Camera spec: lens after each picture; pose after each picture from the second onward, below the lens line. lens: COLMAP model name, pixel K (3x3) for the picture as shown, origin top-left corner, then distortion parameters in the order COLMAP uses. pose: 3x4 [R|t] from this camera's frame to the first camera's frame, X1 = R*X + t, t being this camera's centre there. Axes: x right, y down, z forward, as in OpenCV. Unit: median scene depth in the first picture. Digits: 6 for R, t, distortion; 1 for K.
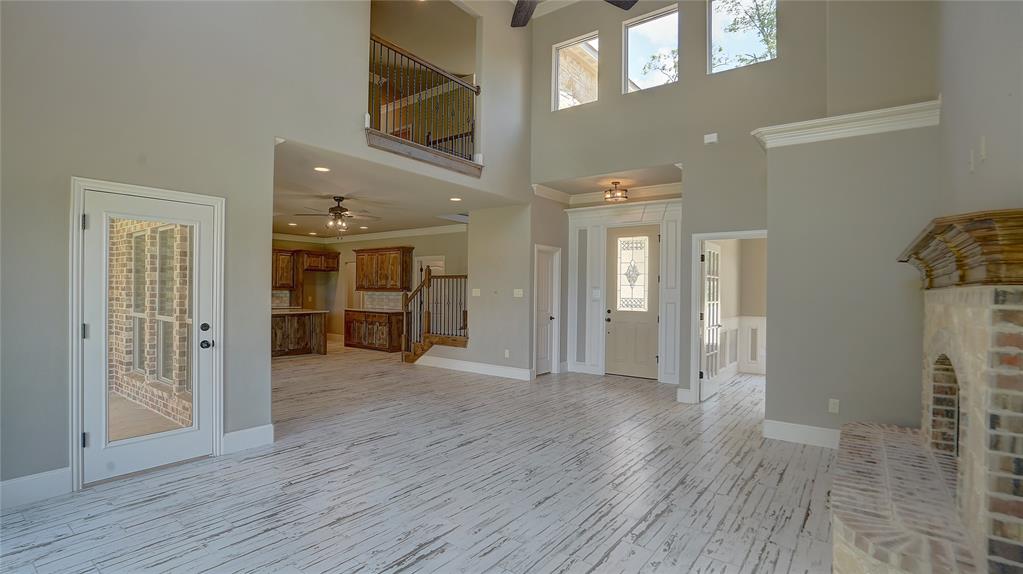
lens RADIAL K [[472.5, 0, 511.7], [0, 472.5, 290.8], [0, 0, 1]] dist [-0.026300, 0.001106]
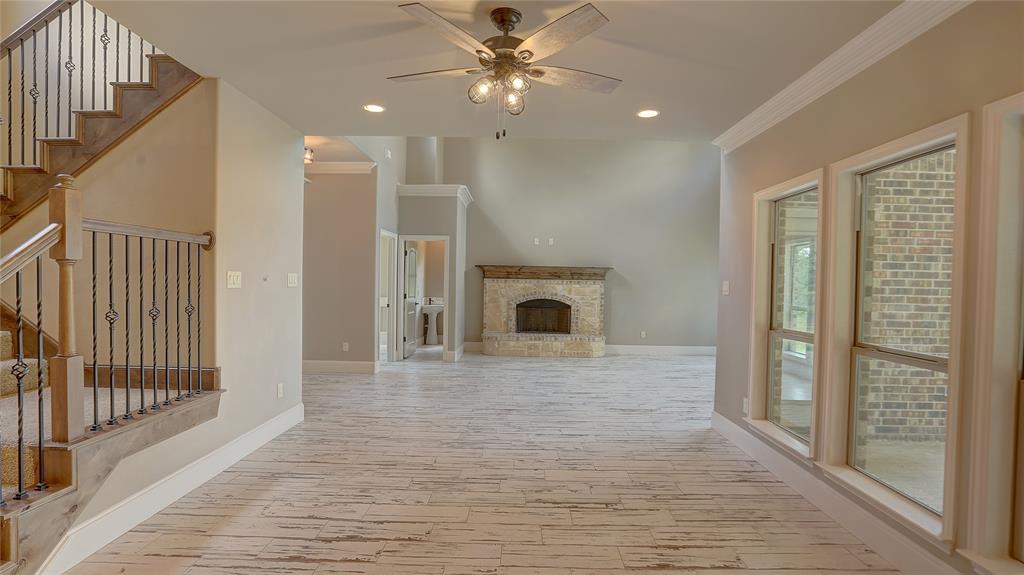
lens RADIAL K [[472.9, 0, 516.8], [0, 472.9, 292.9], [0, 0, 1]] dist [-0.026300, 0.001106]
pose [[-0.592377, -0.034633, 0.804916, -0.896466], [-0.018927, 0.999398, 0.029072, -0.002972], [-0.805438, 0.001987, -0.592676, 1.632460]]
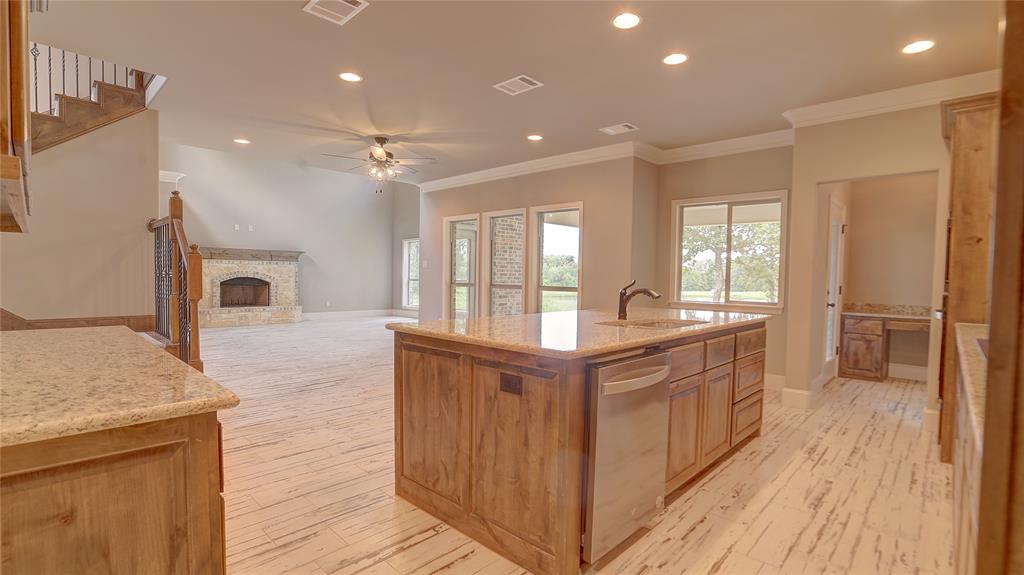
lens RADIAL K [[472.9, 0, 519.7], [0, 472.9, 292.5], [0, 0, 1]] dist [-0.026300, 0.001106]
pose [[-0.994208, -0.025066, 0.104510, -0.932713], [-0.020985, 0.998981, 0.039959, 0.032625], [-0.105405, 0.037535, -0.993721, 2.475195]]
